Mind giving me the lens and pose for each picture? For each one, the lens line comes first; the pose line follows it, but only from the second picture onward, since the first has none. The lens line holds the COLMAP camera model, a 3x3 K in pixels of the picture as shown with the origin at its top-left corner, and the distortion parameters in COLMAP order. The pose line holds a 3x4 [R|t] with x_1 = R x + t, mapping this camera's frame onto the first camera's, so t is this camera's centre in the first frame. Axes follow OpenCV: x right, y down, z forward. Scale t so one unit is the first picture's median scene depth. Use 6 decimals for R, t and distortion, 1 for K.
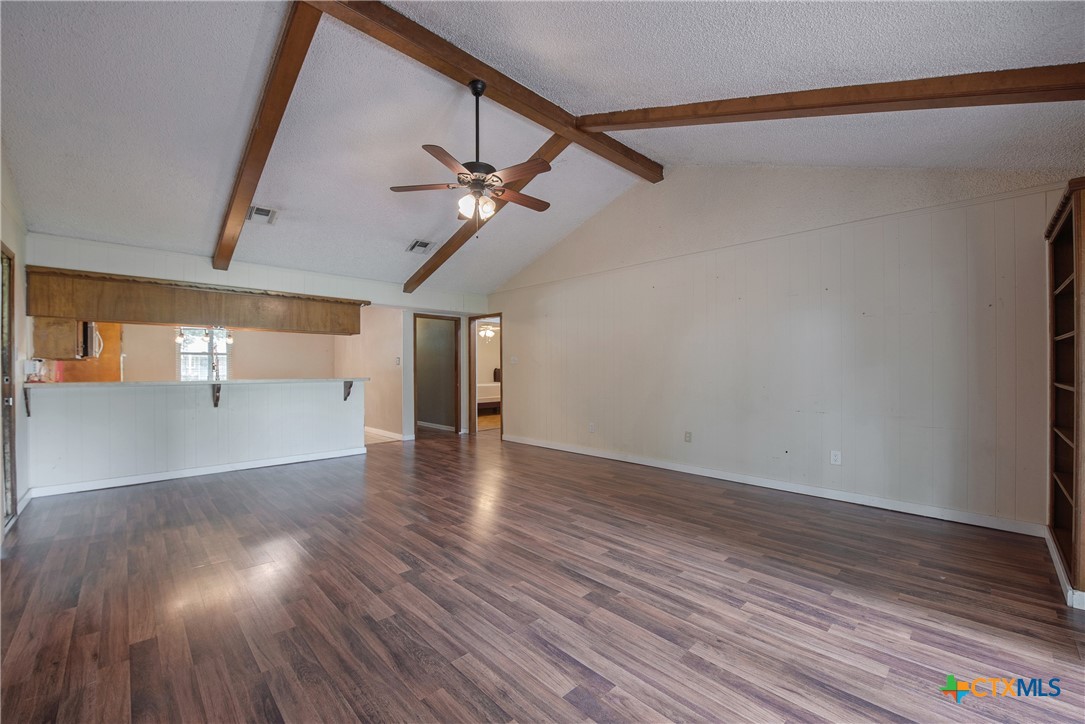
lens RADIAL K [[439.9, 0, 526.9], [0, 439.9, 366.8], [0, 0, 1]] dist [-0.015554, -0.000033]
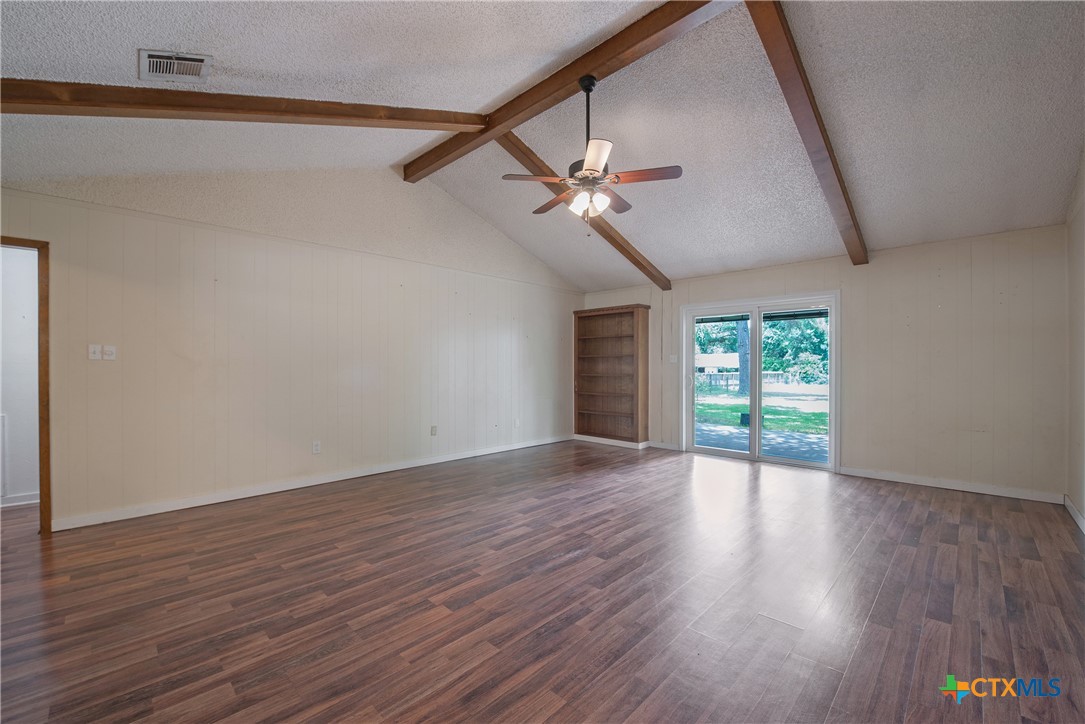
lens RADIAL K [[439.9, 0, 526.9], [0, 439.9, 366.8], [0, 0, 1]] dist [-0.015554, -0.000033]
pose [[-0.025359, 0.001427, 0.999677, -1.368659], [-0.001913, 0.999997, -0.001476, -0.000604], [-0.999677, -0.001950, -0.025356, 1.449648]]
